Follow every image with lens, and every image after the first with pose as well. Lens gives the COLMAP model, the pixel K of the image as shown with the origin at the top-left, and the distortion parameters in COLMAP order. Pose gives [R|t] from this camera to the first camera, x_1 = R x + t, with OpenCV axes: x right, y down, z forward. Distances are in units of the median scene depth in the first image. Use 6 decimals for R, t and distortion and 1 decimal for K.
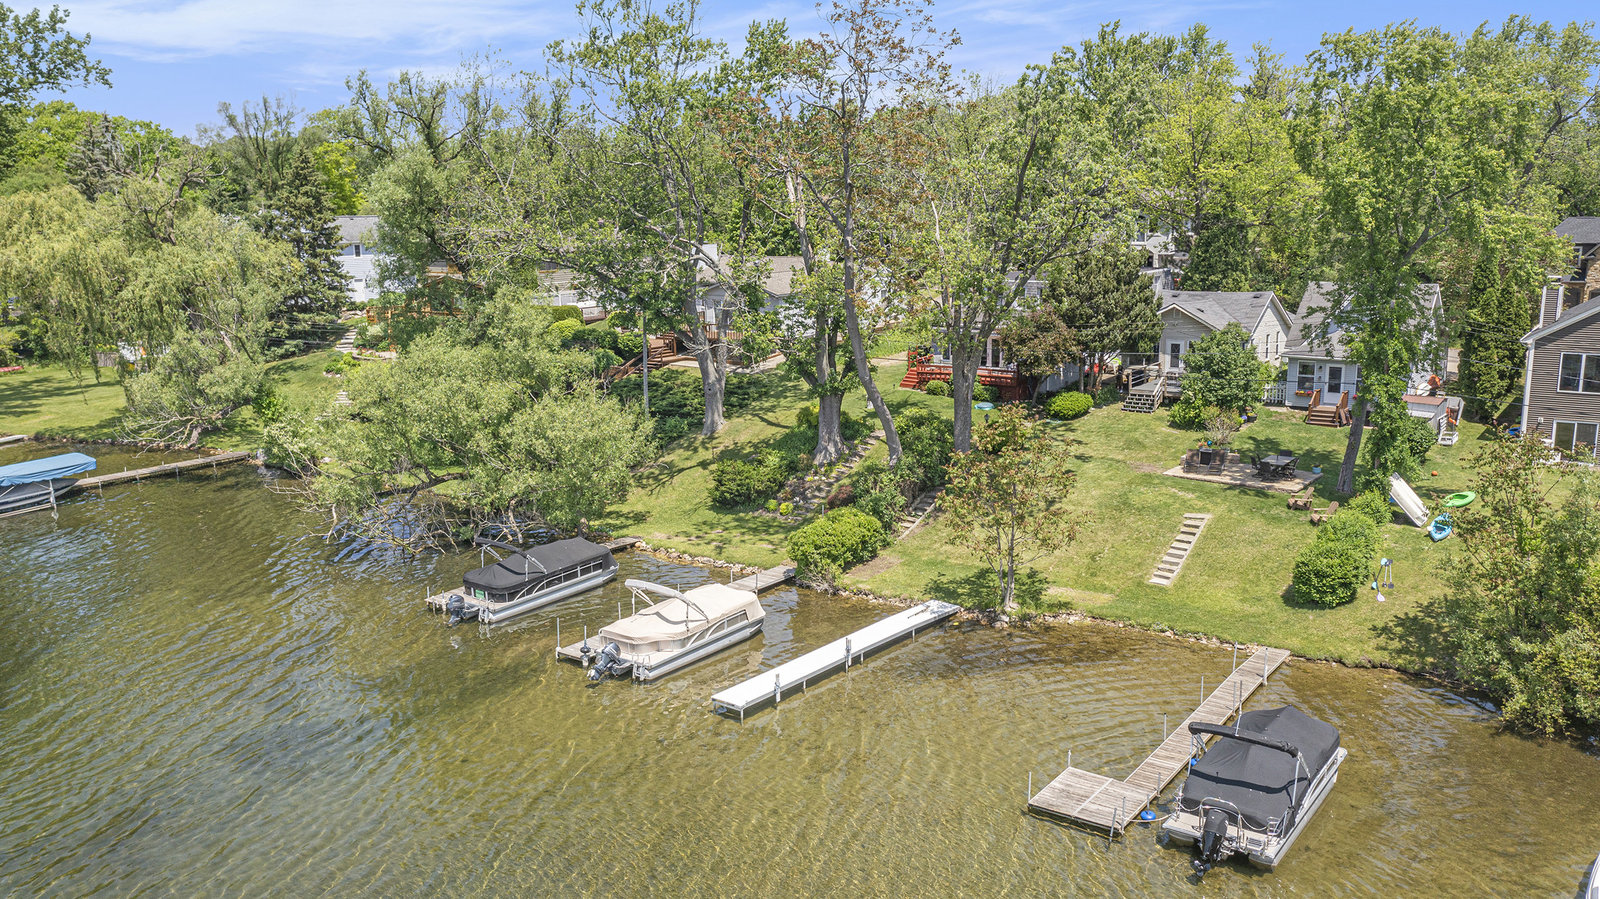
lens RADIAL K [[1255.9, 0, 800.0], [0, 1255.9, 449.5], [0, 0, 1]] dist [-0.010981, -0.006028]
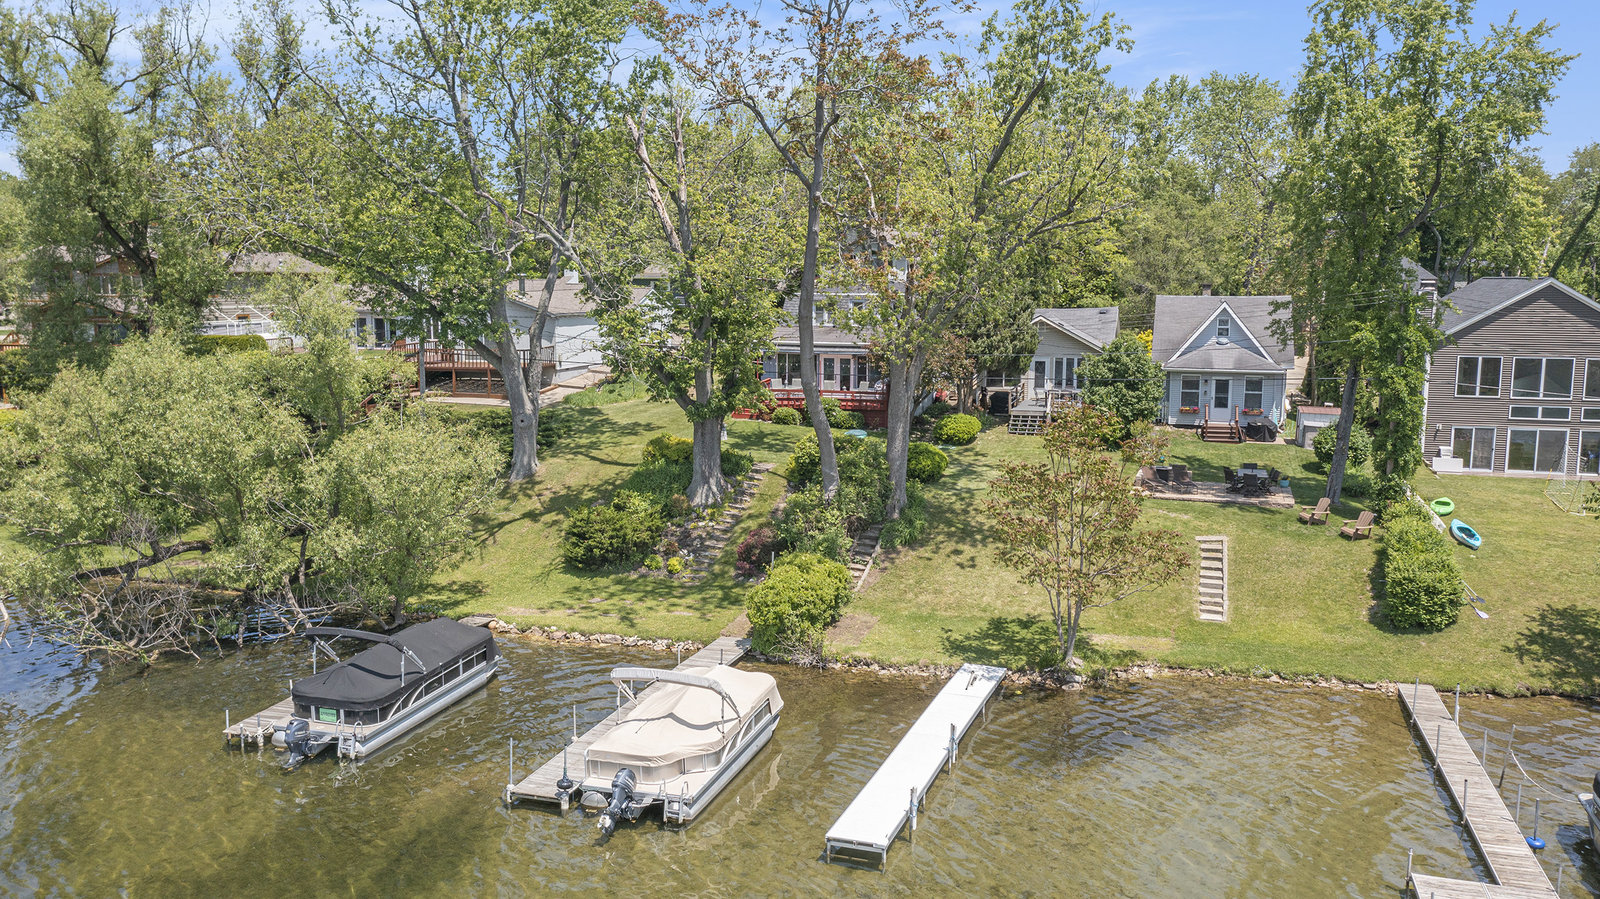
lens RADIAL K [[1255.9, 0, 800.0], [0, 1255.9, 449.5], [0, 0, 1]] dist [-0.010981, -0.006028]
pose [[0.942325, -0.027429, 0.333574, -0.228743], [0.047882, 0.997433, -0.053246, 0.025688], [-0.331257, 0.066147, 0.941219, 0.301348]]
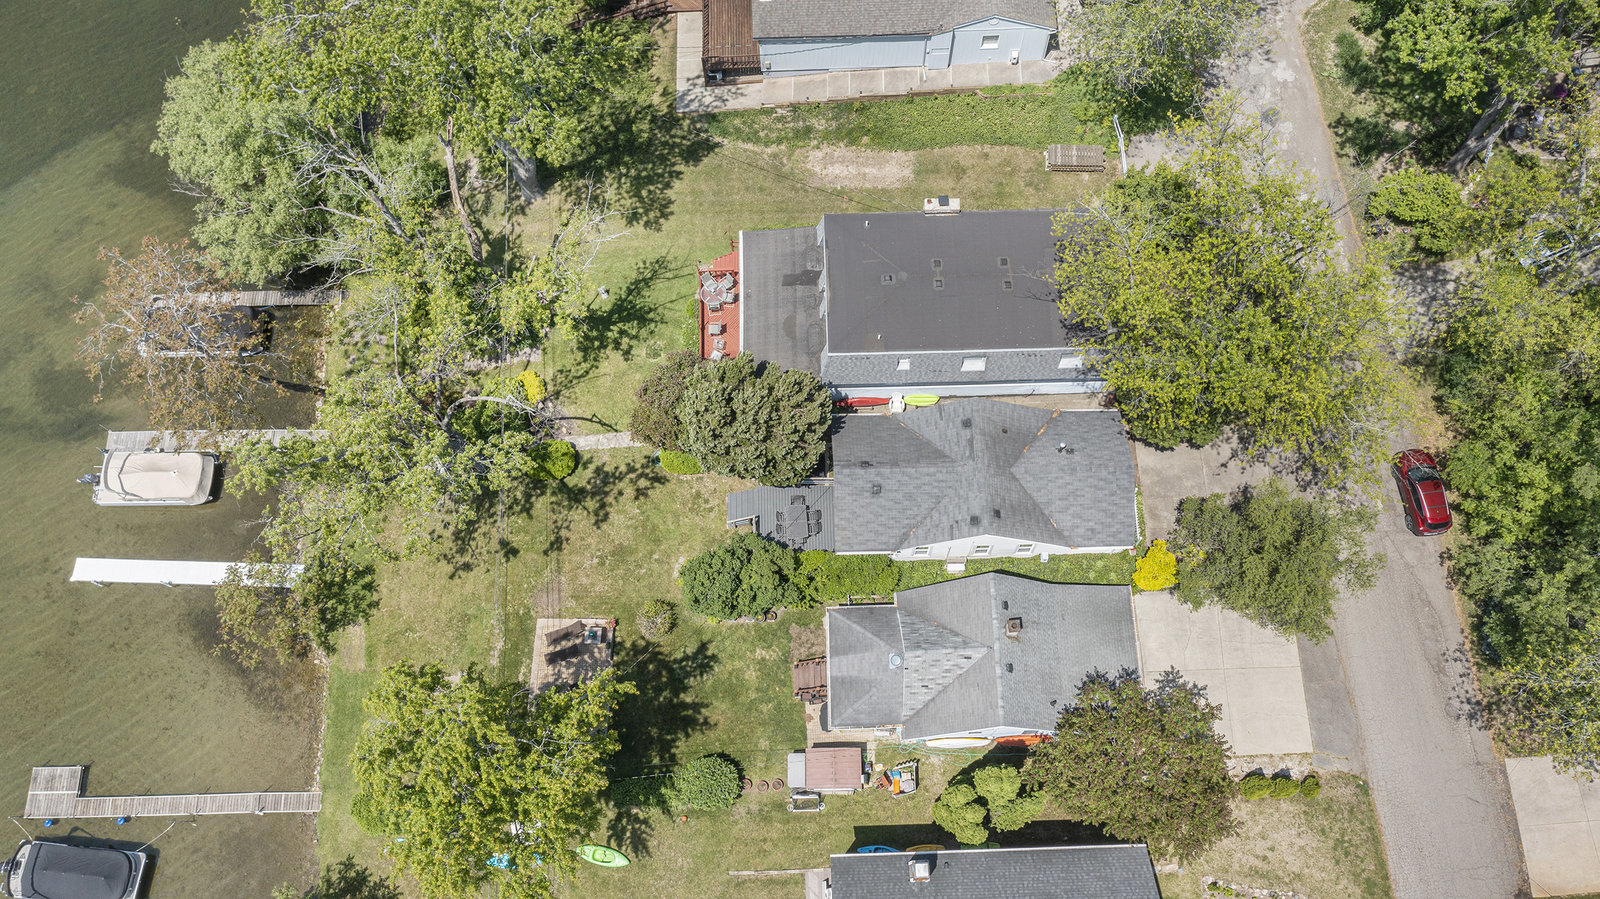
lens RADIAL K [[1255.9, 0, 800.0], [0, 1255.9, 449.5], [0, 0, 1]] dist [-0.010981, -0.006028]
pose [[0.617197, 0.742171, -0.261245, 0.693146], [-0.152859, 0.438810, 0.885483, -1.213529], [0.771817, -0.506584, 0.384280, 0.925708]]
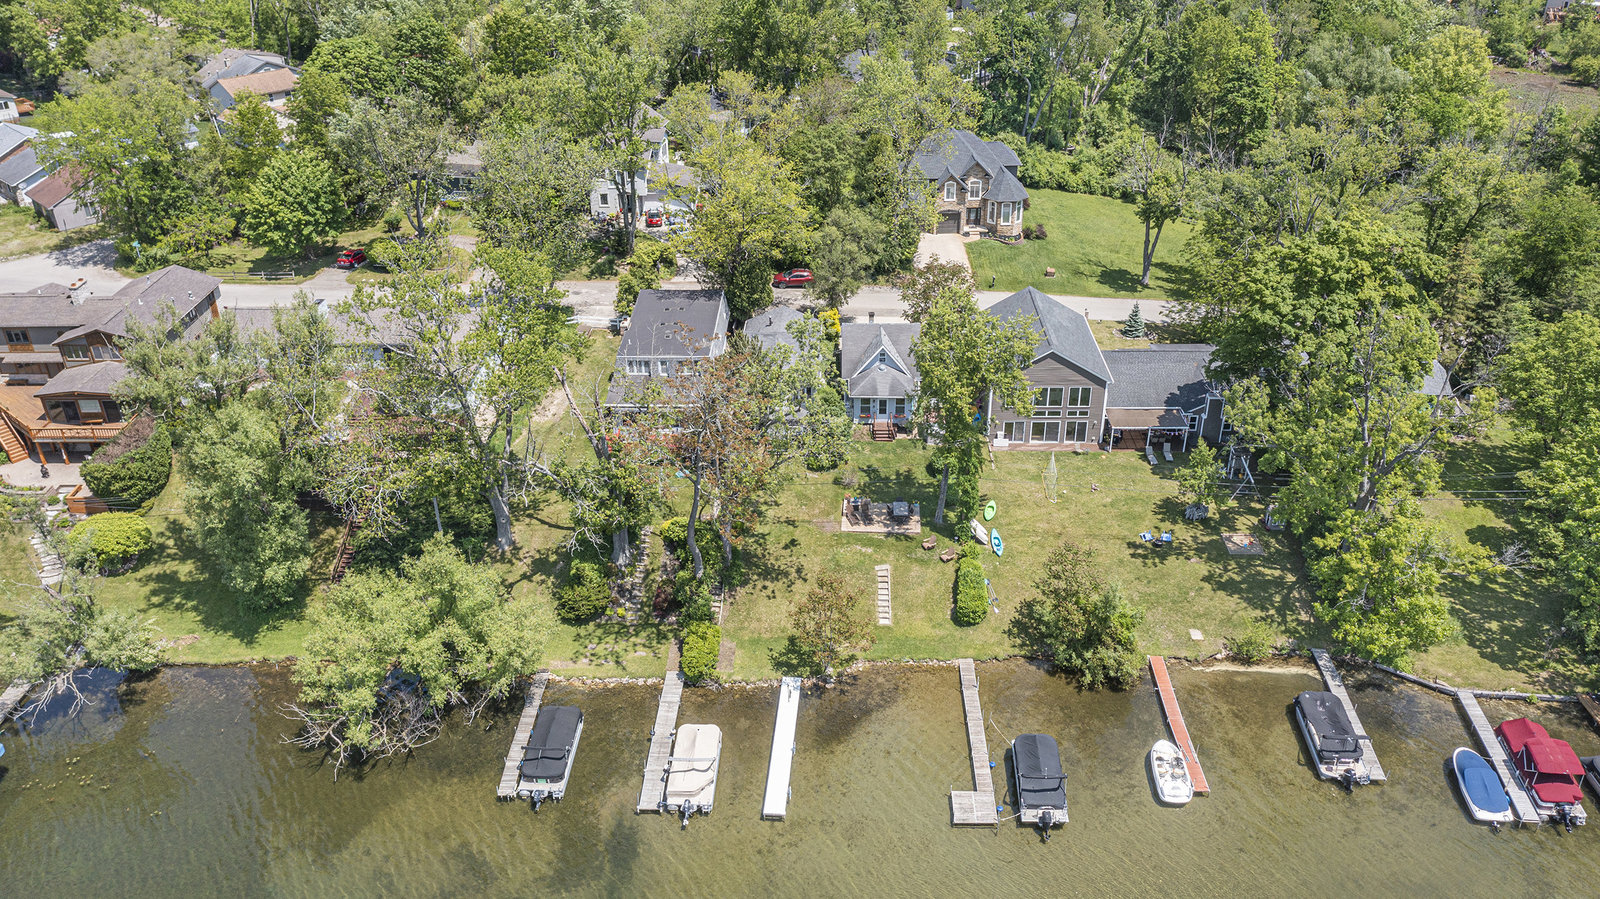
lens RADIAL K [[1238.3, 0, 800.0], [0, 1238.3, 449.5], [0, 0, 1]] dist [-0.003310, -0.001508]
pose [[0.816934, -0.277824, 0.505402, -0.628353], [0.107784, 0.934431, 0.339443, -0.722223], [-0.566569, -0.222828, 0.793314, -0.285871]]
